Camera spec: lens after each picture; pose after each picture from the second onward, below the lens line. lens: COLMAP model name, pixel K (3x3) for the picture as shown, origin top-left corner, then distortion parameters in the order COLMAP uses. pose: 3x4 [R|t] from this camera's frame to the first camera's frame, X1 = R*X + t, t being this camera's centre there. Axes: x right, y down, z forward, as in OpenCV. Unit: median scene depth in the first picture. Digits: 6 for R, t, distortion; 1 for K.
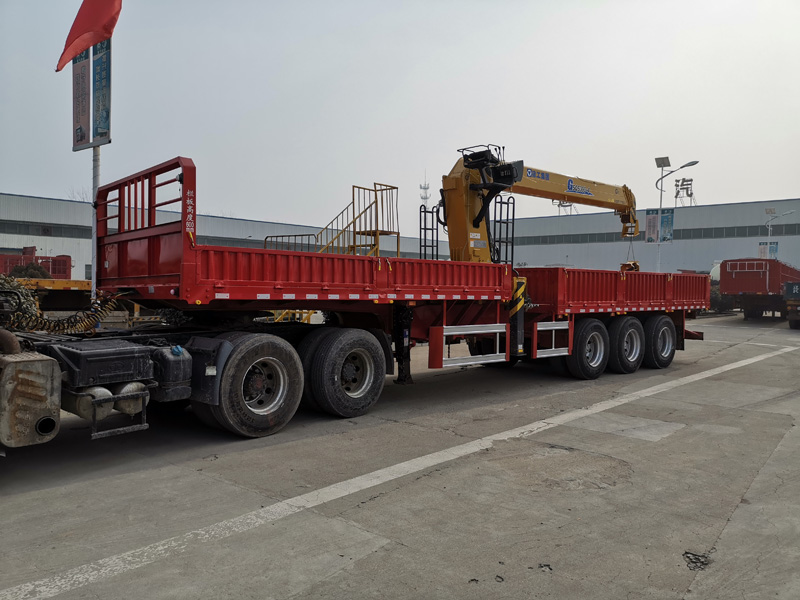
lens RADIAL K [[621.5, 0, 400.0], [0, 621.5, 300.0], [0, 0, 1]] dist [0.066011, -0.067623]
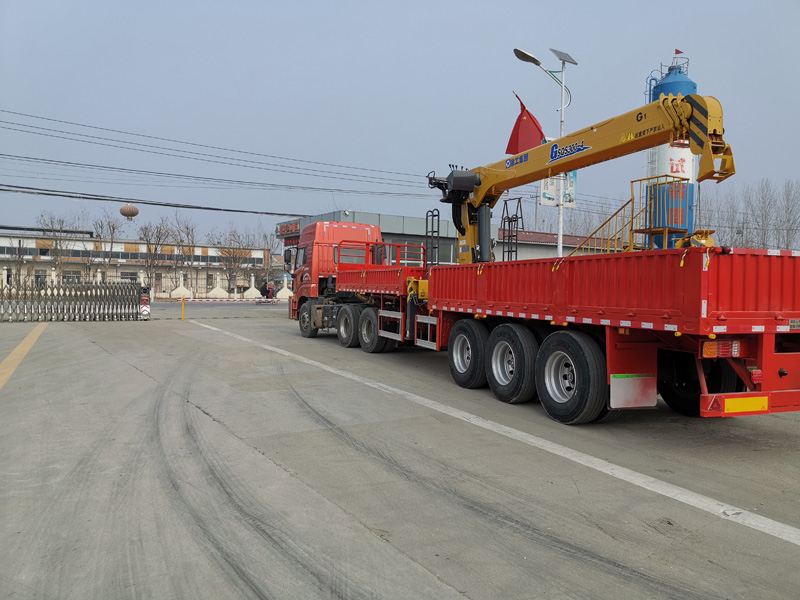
lens RADIAL K [[621.5, 0, 400.0], [0, 621.5, 300.0], [0, 0, 1]] dist [0.066011, -0.067623]
pose [[-0.364571, -0.002136, -0.931173, 1.675258], [-0.042298, 0.999003, 0.014269, -0.009039], [0.930214, 0.044589, -0.364298, 1.768880]]
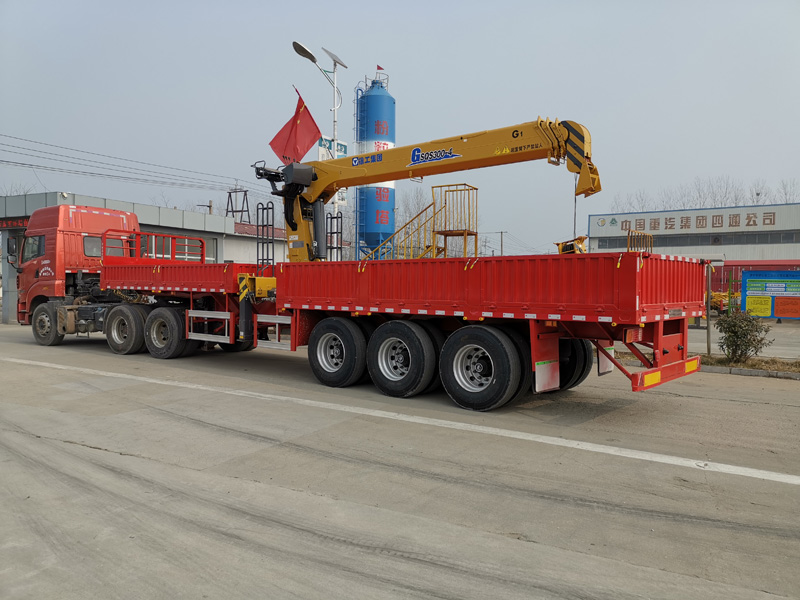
lens RADIAL K [[621.5, 0, 400.0], [0, 621.5, 300.0], [0, 0, 1]] dist [0.066011, -0.067623]
pose [[0.135284, 0.009848, -0.990758, 1.696830], [-0.028480, 0.999576, 0.006047, -0.003436], [0.990398, 0.027399, 0.135507, 1.393866]]
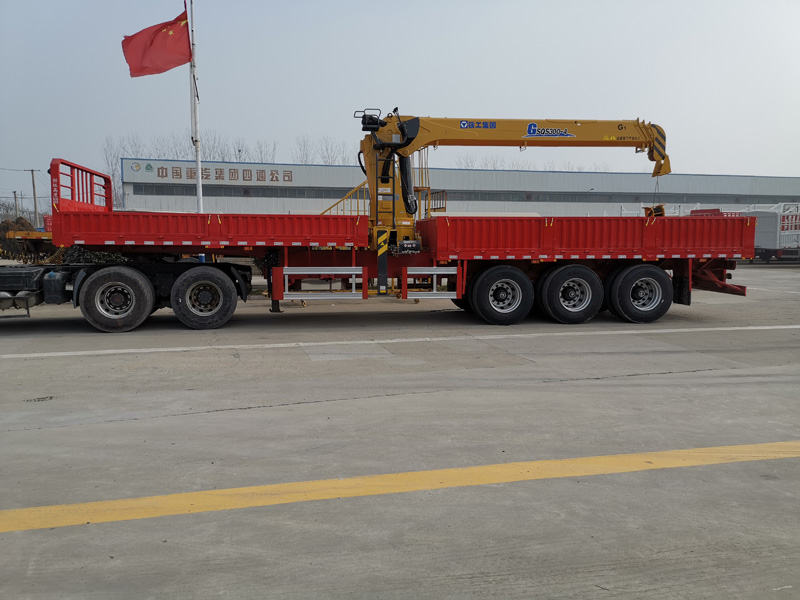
lens RADIAL K [[621.5, 0, 400.0], [0, 621.5, 300.0], [0, 0, 1]] dist [0.066011, -0.067623]
pose [[0.819401, 0.045742, -0.571393, 1.071987], [-0.002425, 0.997079, 0.076341, 0.012981], [0.573216, -0.061168, 0.817118, 0.105591]]
